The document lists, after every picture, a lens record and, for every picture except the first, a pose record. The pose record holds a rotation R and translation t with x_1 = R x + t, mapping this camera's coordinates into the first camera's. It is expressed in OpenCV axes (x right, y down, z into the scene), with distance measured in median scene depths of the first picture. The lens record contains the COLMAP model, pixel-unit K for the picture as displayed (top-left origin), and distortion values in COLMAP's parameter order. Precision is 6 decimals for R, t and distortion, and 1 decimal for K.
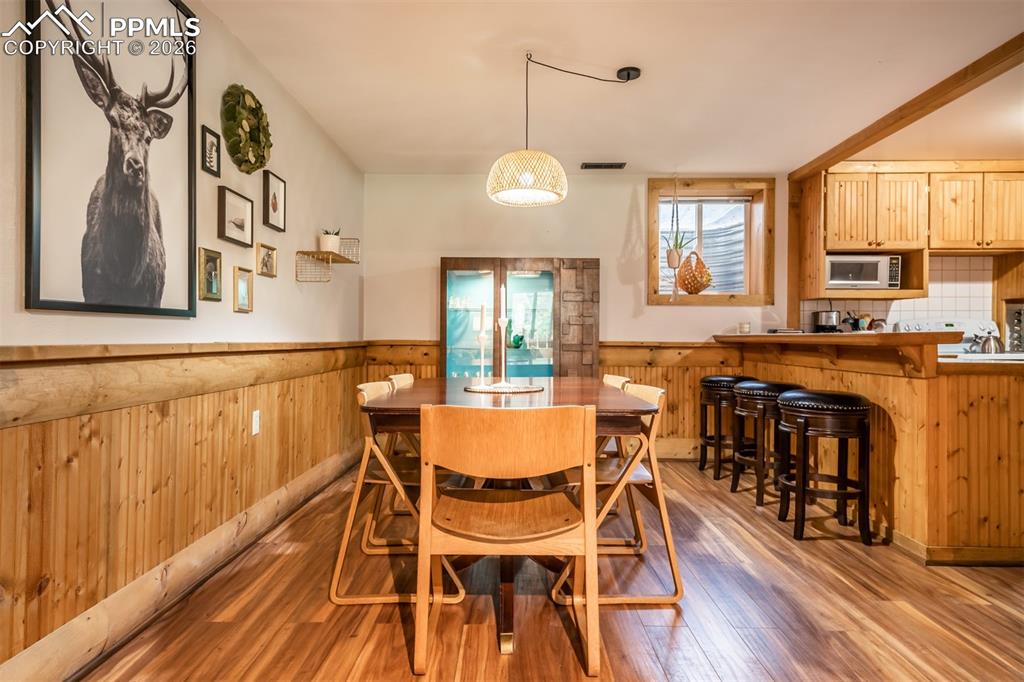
lens RADIAL K [[598.0, 0, 508.5], [0, 598.0, 336.8], [0, 0, 1]] dist [0.018225, -0.000784]
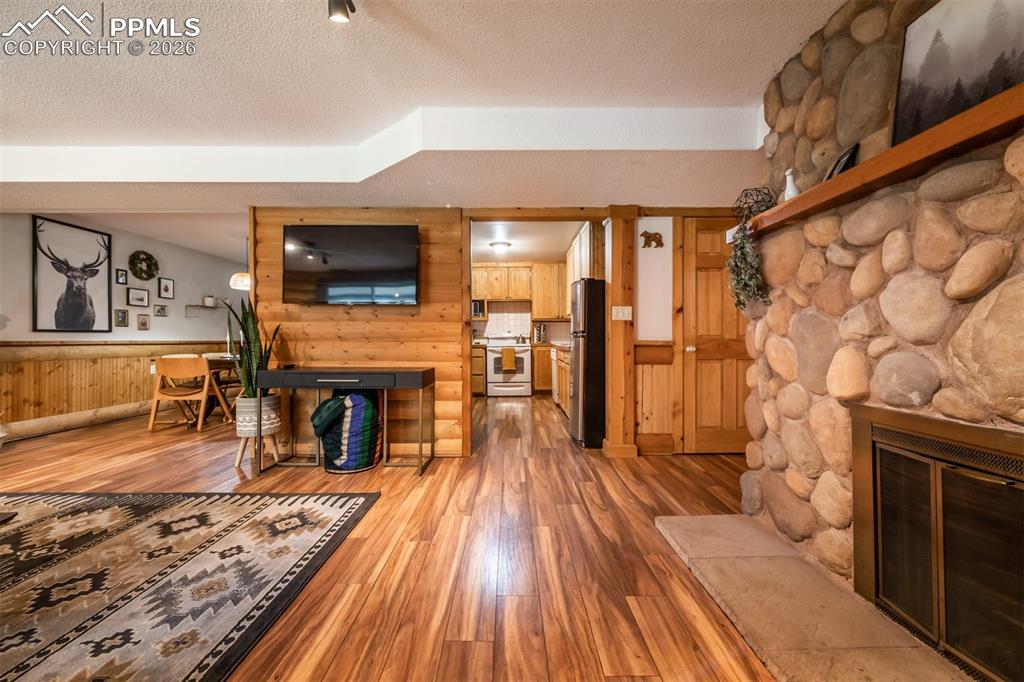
lens RADIAL K [[400.5, 0, 511.7], [0, 400.5, 339.7], [0, 0, 1]] dist [0.000826, -0.001275]
pose [[0.999919, -0.005615, 0.011394, 1.178408], [0.005563, 0.999974, 0.004587, 0.005719], [-0.011419, -0.004523, 0.999925, -0.839703]]
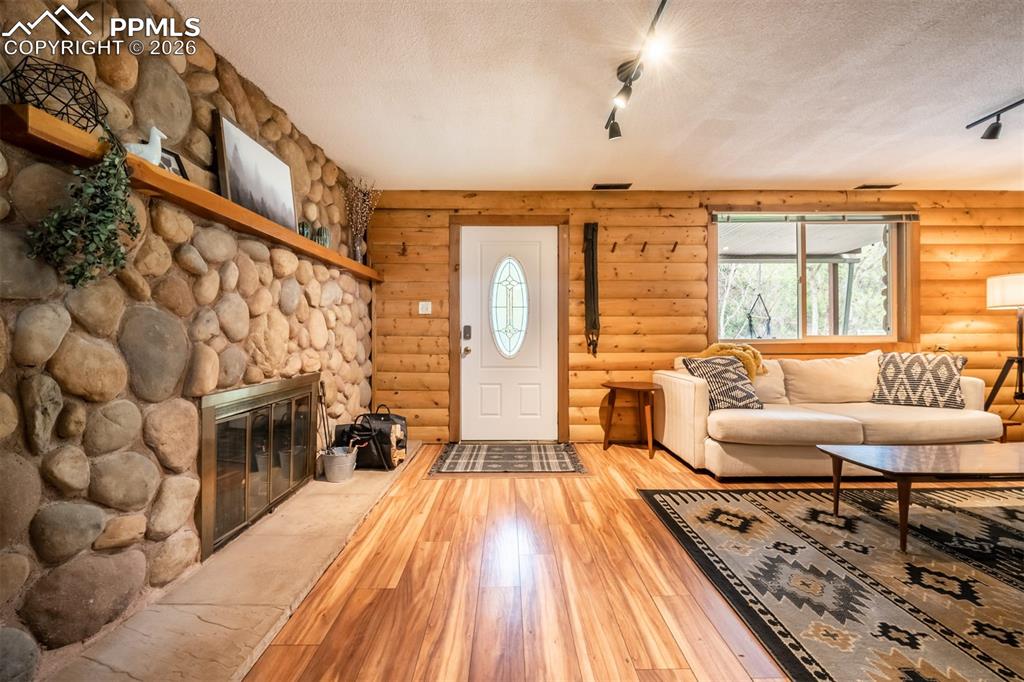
lens RADIAL K [[400.5, 0, 510.1], [0, 400.5, 336.6], [0, 0, 1]] dist [0.000826, -0.001275]
pose [[-0.999911, -0.001015, -0.013291, 1.184198], [-0.000995, 0.999998, -0.001566, 0.006909], [0.013292, -0.001553, -0.999910, 0.218964]]
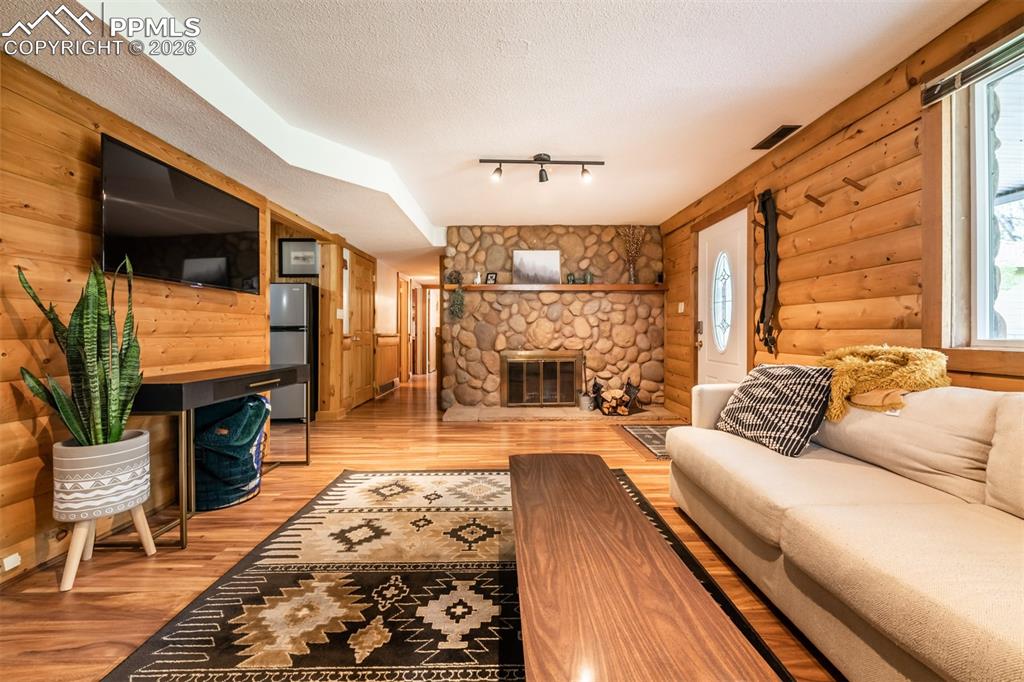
lens RADIAL K [[400.5, 0, 517.8], [0, 400.5, 329.6], [0, 0, 1]] dist [0.000826, -0.001275]
pose [[-0.032845, -0.001570, 0.999459, -0.060129], [-0.000772, 0.999999, 0.001546, -0.002975], [-0.999460, -0.000721, -0.032846, -0.360677]]
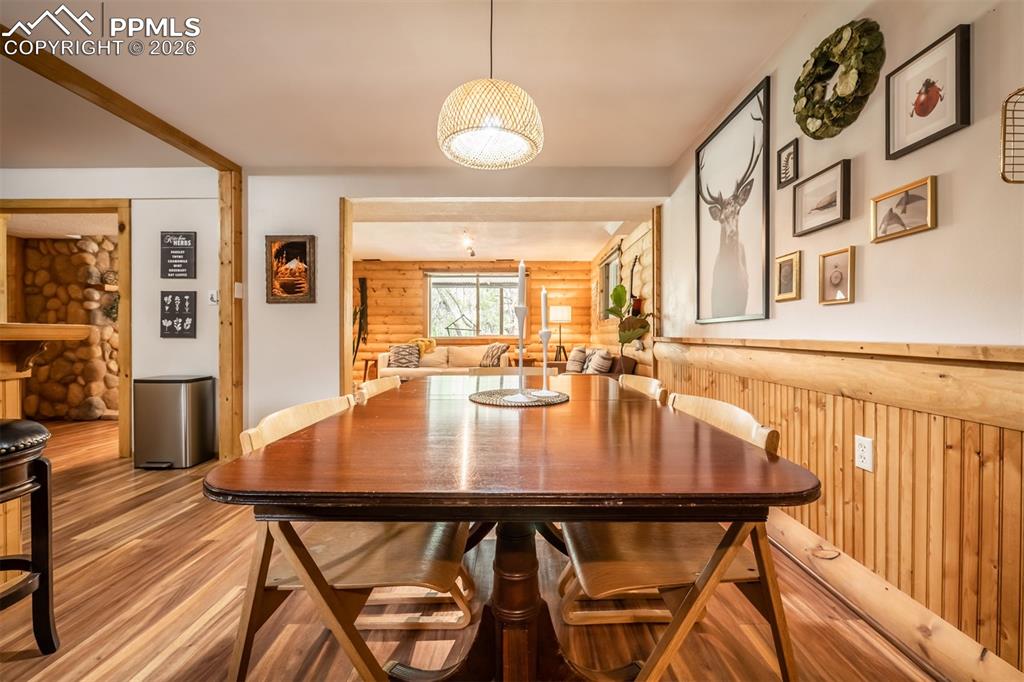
lens RADIAL K [[400.5, 0, 514.0], [0, 400.5, 335.3], [0, 0, 1]] dist [0.000826, -0.001275]
pose [[-0.999978, -0.005643, -0.003498, 0.000996], [-0.005638, 0.999983, -0.001359, 0.004975], [0.003506, -0.001339, -0.999993, 1.438647]]
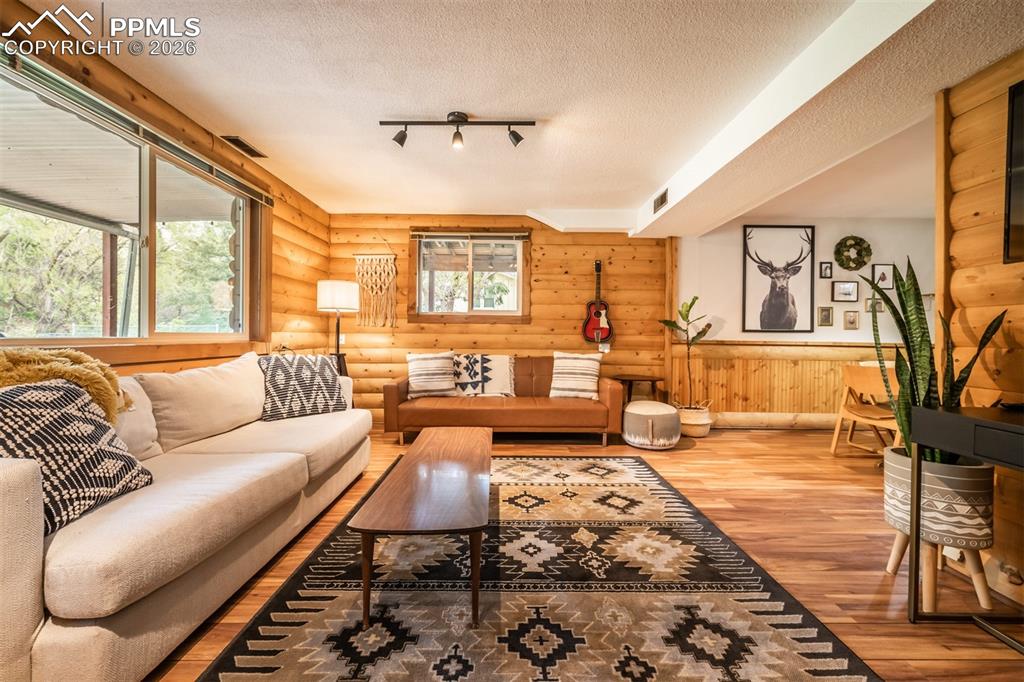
lens RADIAL K [[400.5, 0, 513.6], [0, 400.5, 335.3], [0, 0, 1]] dist [0.000826, -0.001275]
pose [[0.022555, -0.005609, -0.999730, 1.039661], [-0.009654, 0.999936, -0.005828, 0.004124], [0.999699, 0.009783, 0.022499, -0.350678]]
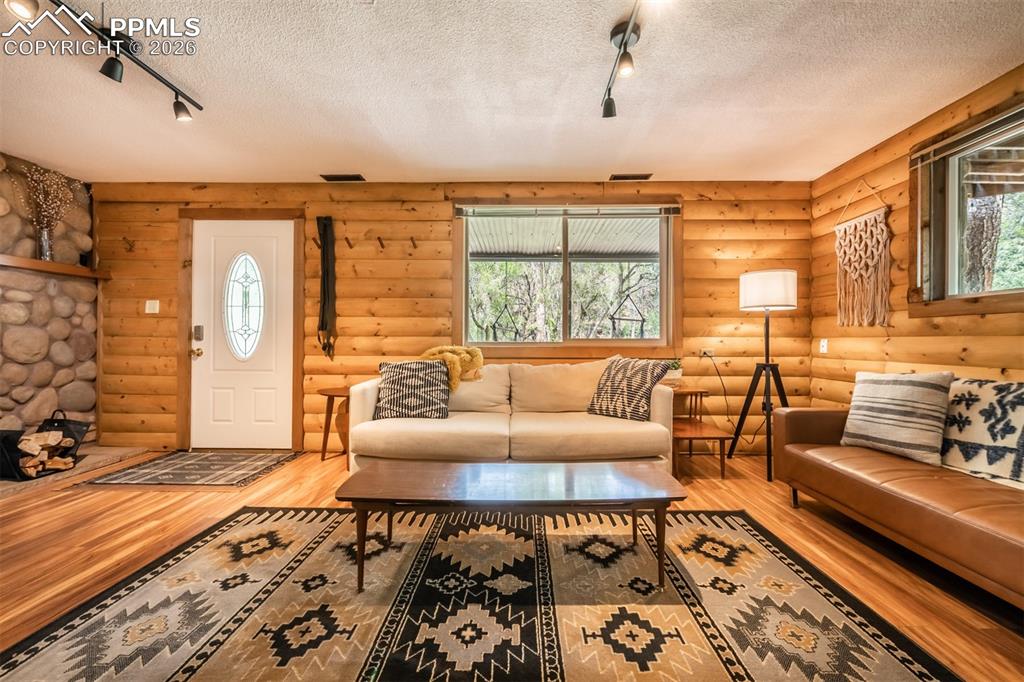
lens RADIAL K [[400.5, 0, 512.4], [0, 400.5, 340.1], [0, 0, 1]] dist [0.000826, -0.001275]
pose [[-0.999958, -0.006842, 0.006037, 0.369502], [-0.006827, 0.999974, 0.002489, 0.003017], [-0.006054, 0.002448, -0.999979, 0.139955]]
